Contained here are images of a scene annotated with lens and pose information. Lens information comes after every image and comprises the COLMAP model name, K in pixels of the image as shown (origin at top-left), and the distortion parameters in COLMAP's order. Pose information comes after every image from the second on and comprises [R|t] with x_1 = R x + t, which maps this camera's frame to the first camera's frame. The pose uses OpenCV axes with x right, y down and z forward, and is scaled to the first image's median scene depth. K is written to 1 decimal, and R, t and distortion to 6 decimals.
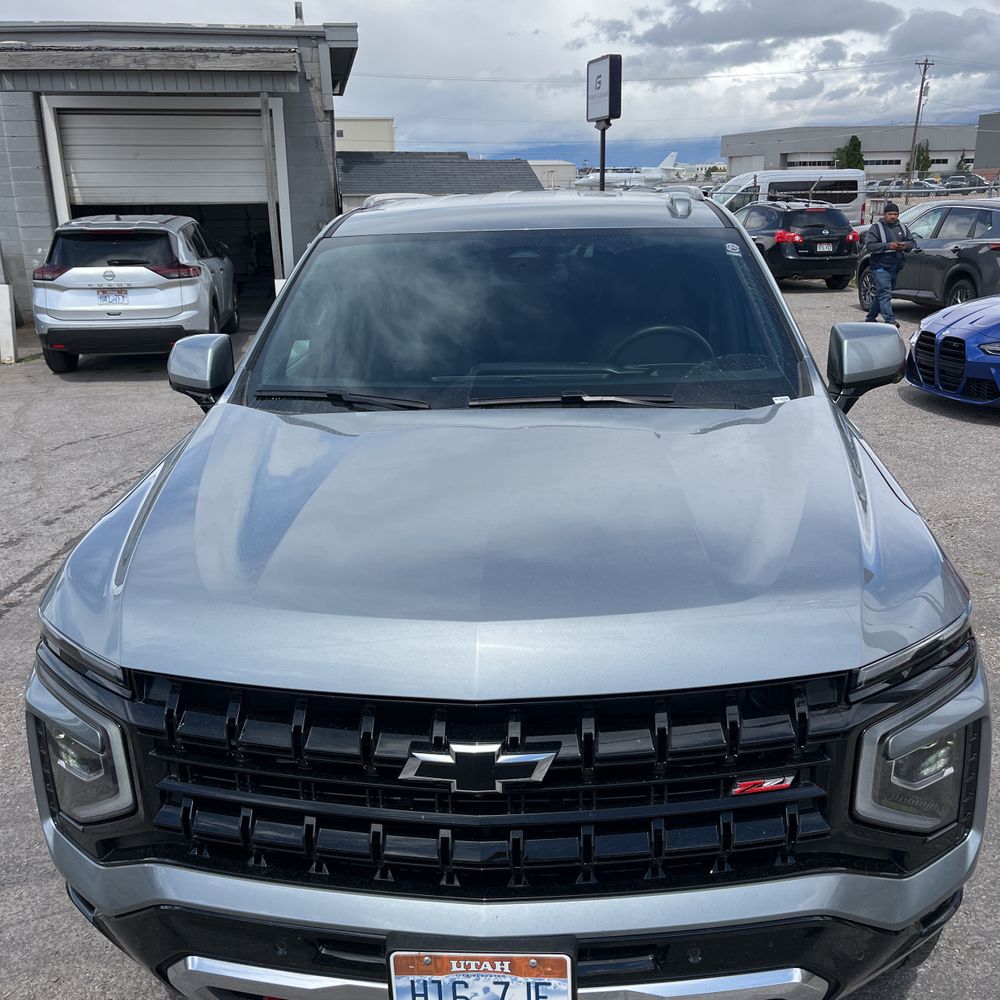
lens RADIAL K [[1029.2, 0, 497.8], [0, 1029.2, 486.2], [0, 0, 1]] dist [0.014684, 0.000000]
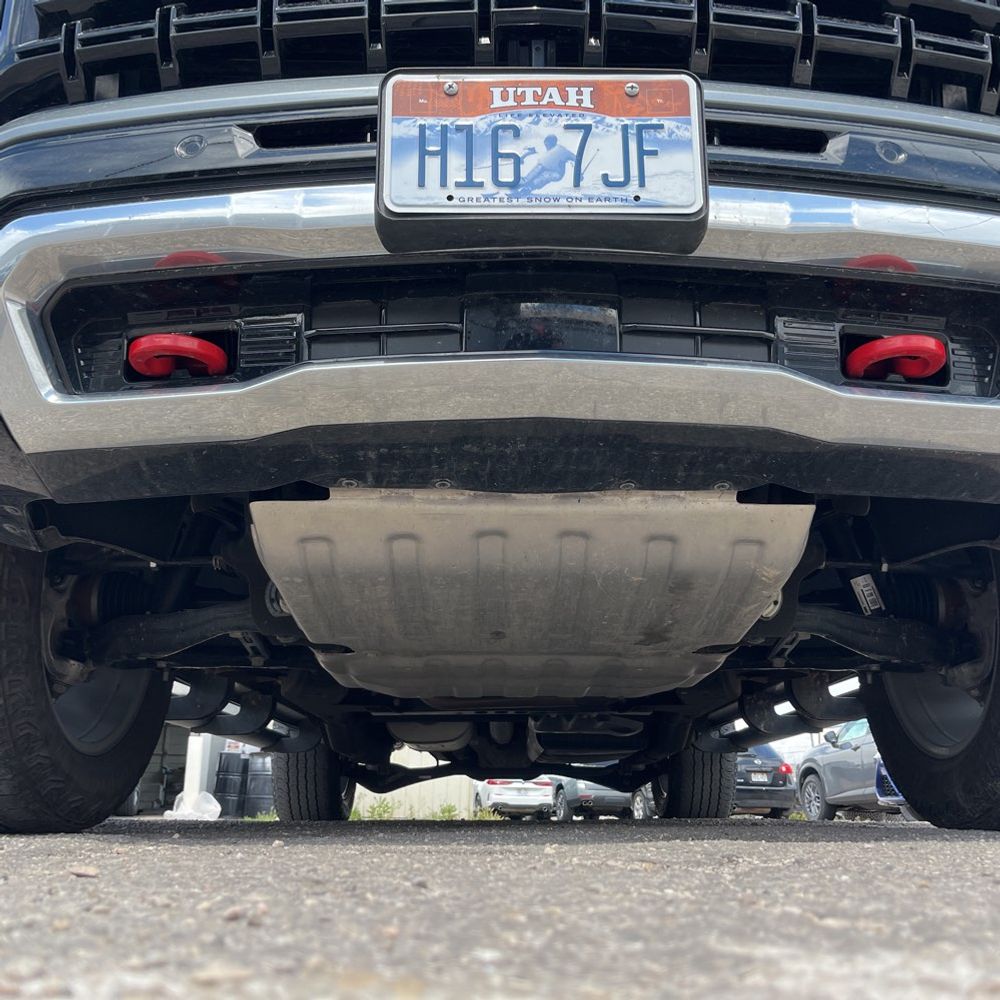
lens RADIAL K [[1029.2, 0, 499.8], [0, 1029.2, 500.7], [0, 0, 1]] dist [0.014684, 0.000000]
pose [[0.996598, 0.049747, 0.065716, -0.065991], [-0.005080, 0.832870, -0.553445, 0.953342], [-0.082265, 0.551229, 0.830289, 0.627512]]
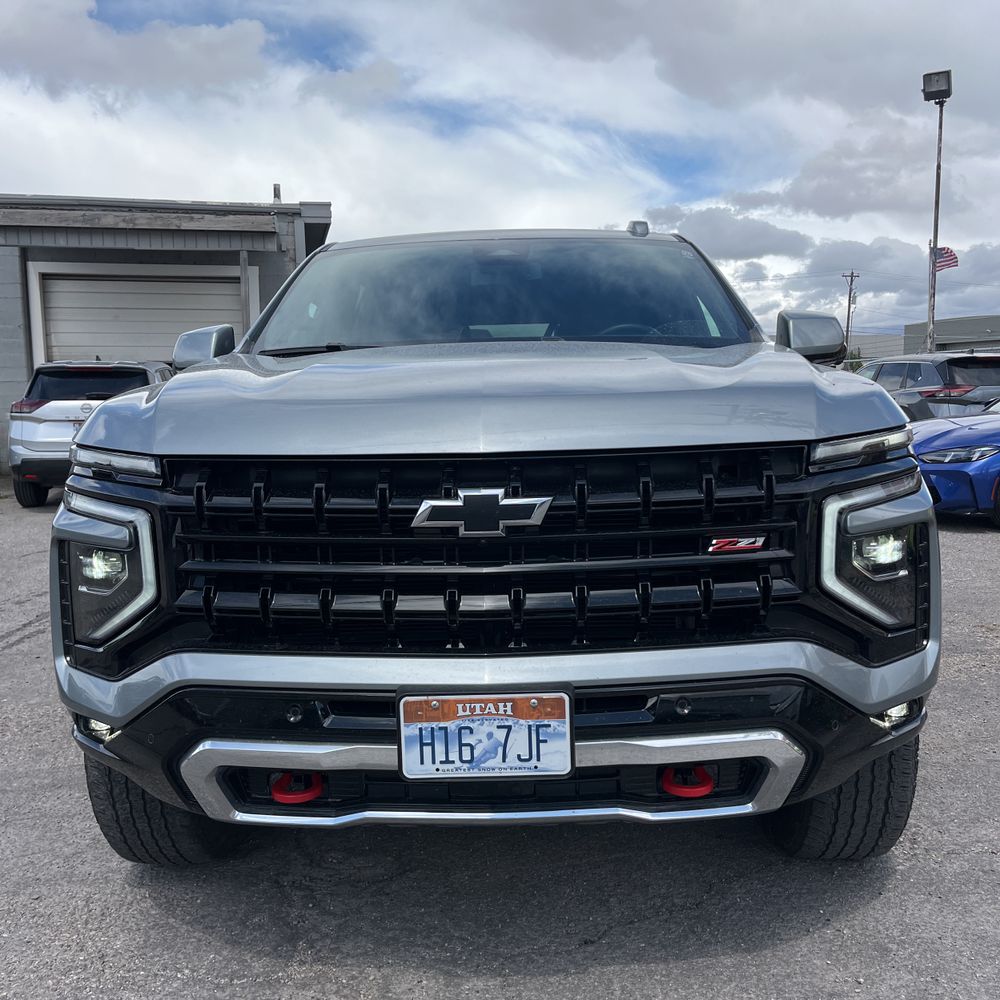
lens RADIAL K [[1029.2, 0, 500.2], [0, 1029.2, 479.3], [0, 0, 1]] dist [0.014684, 0.000000]
pose [[0.999066, 0.000876, 0.043209, -0.046014], [0.007603, 0.980641, -0.195665, 0.429354], [-0.042544, 0.195811, 0.979718, -0.091154]]
